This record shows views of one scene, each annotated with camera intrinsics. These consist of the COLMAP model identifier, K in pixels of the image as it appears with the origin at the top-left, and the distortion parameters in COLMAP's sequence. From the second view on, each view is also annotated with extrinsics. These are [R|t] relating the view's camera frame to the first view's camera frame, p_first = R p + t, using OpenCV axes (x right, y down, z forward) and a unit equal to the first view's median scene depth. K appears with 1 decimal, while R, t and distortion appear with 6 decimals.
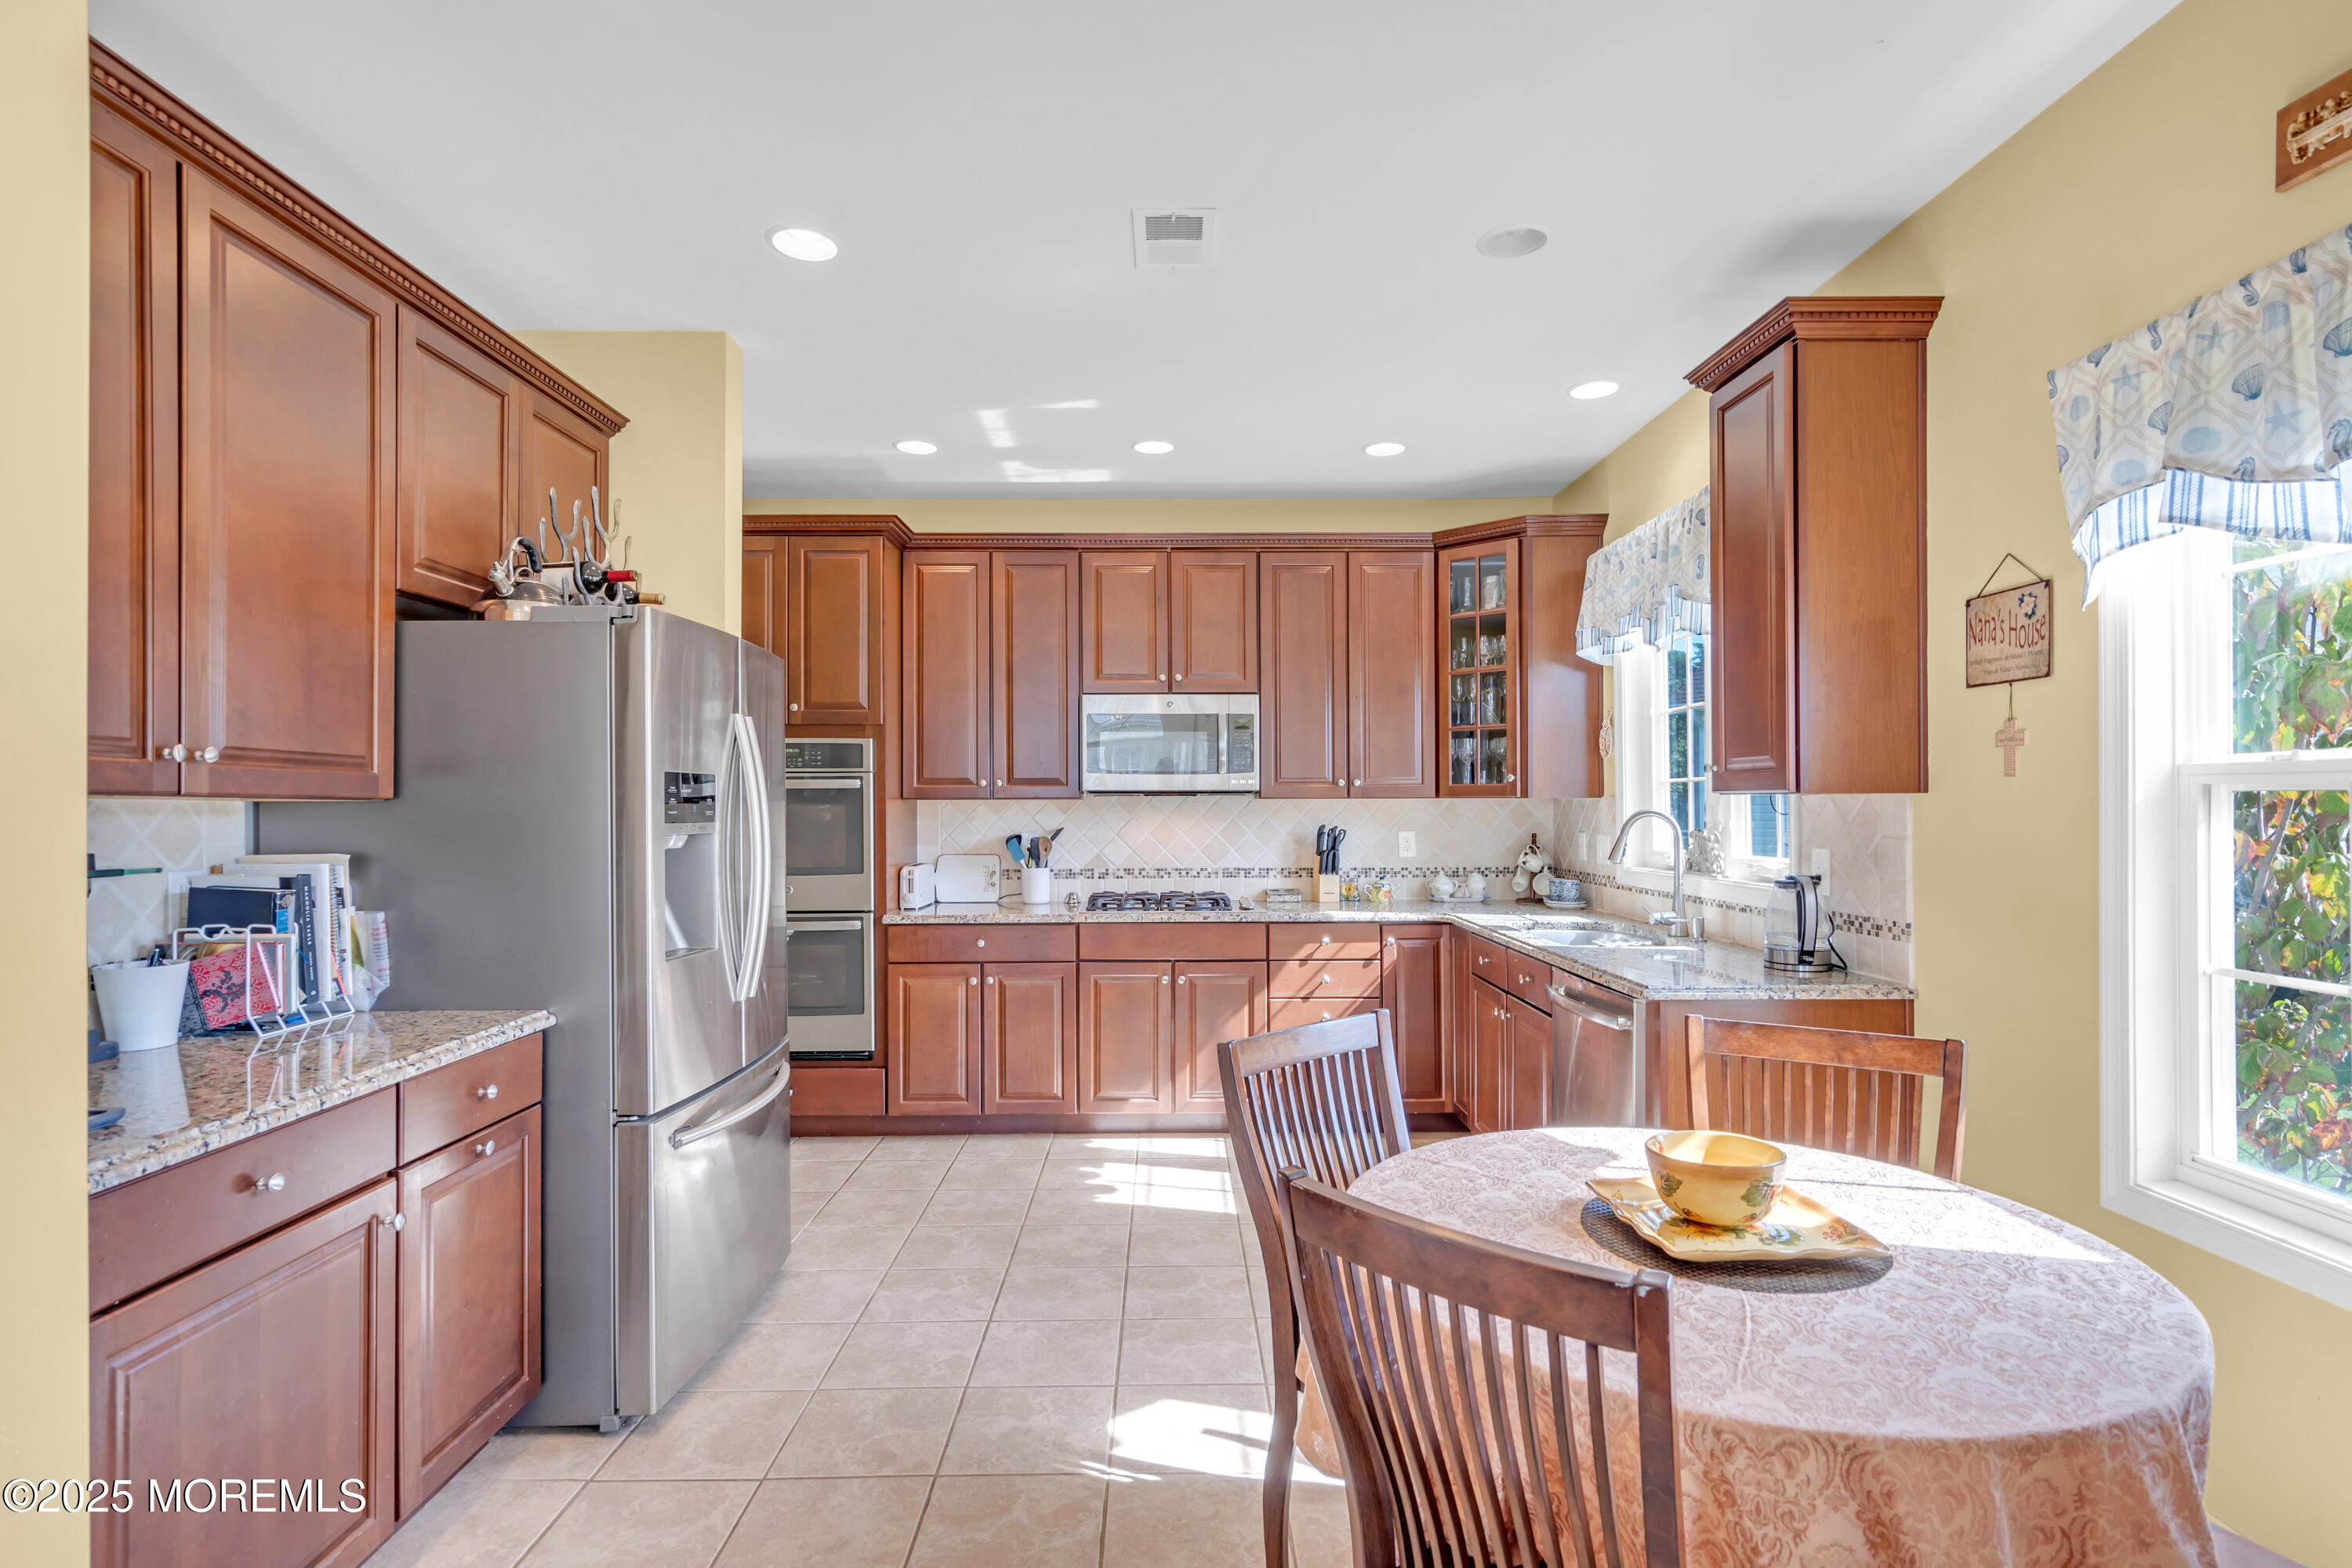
lens RADIAL K [[1149.3, 0, 1182.2], [0, 1149.3, 800.3], [0, 0, 1]] dist [-0.000990, 0.004507]
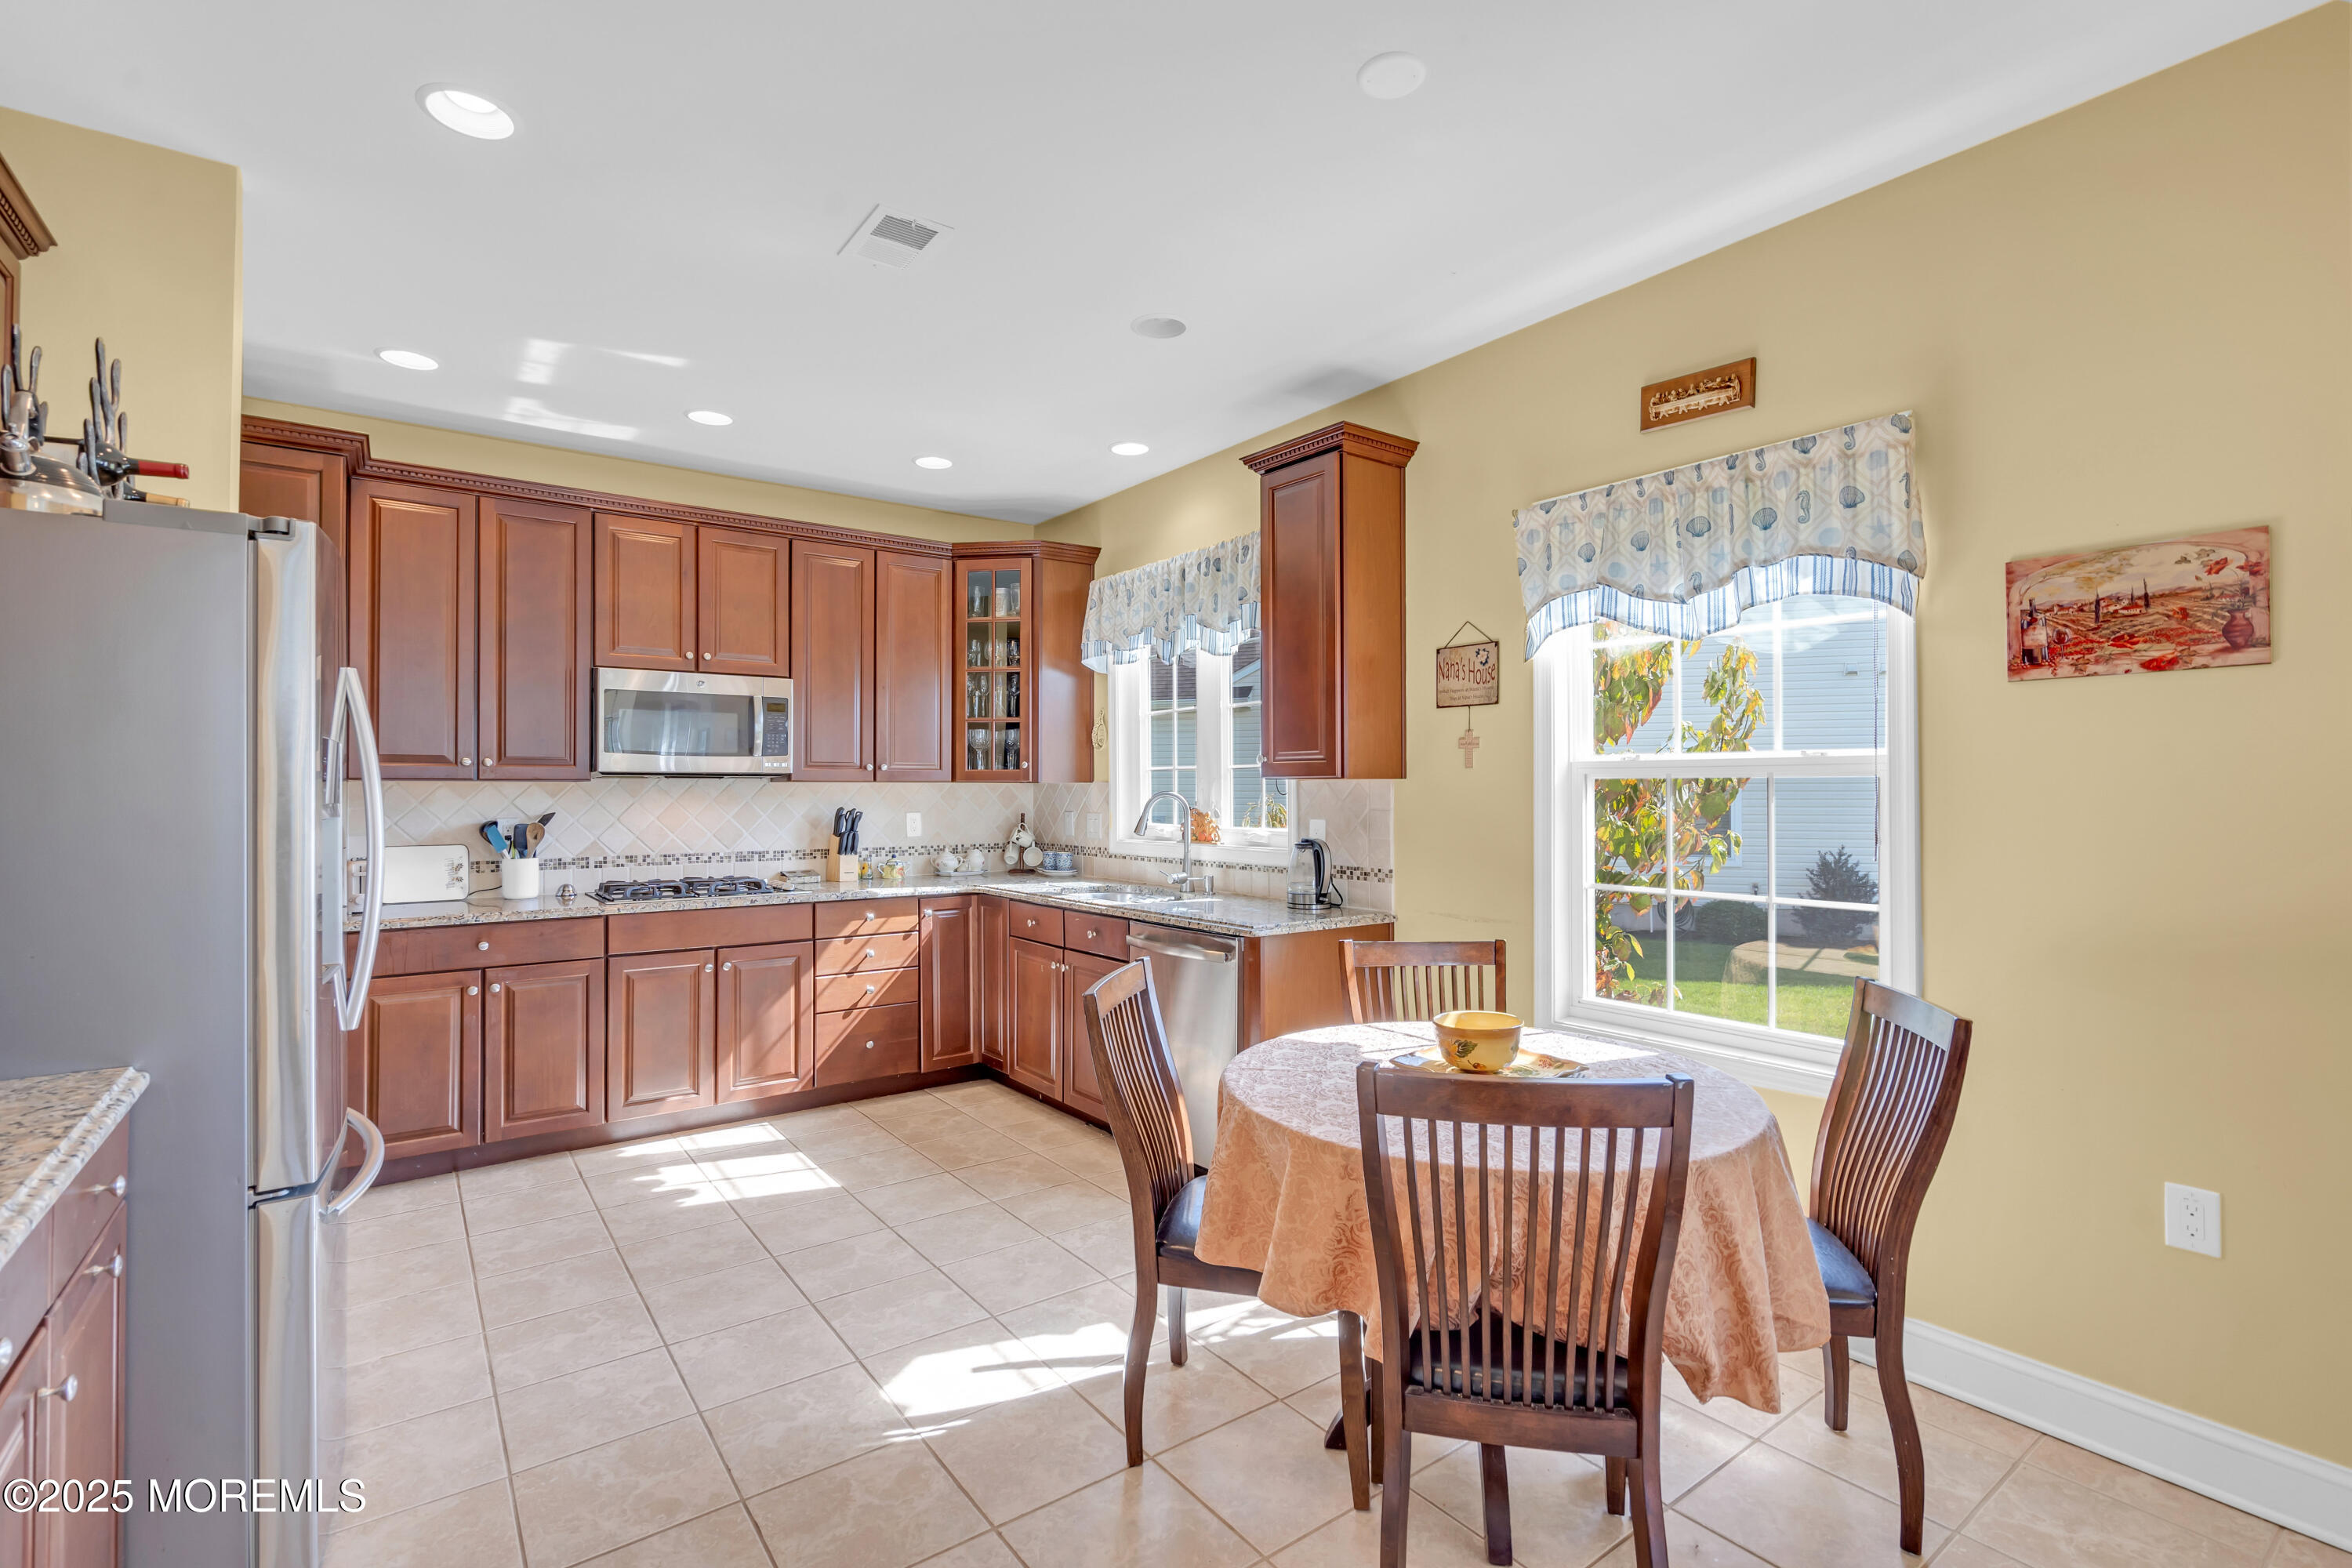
lens RADIAL K [[1066.2, 0, 1170.3], [0, 1066.2, 777.7], [0, 0, 1]] dist [-0.002406, 0.000434]
pose [[0.812795, 0.008772, 0.582484, -0.220994], [-0.003260, 0.999939, -0.010510, 0.004104], [-0.582541, 0.006644, 0.812774, 0.045139]]
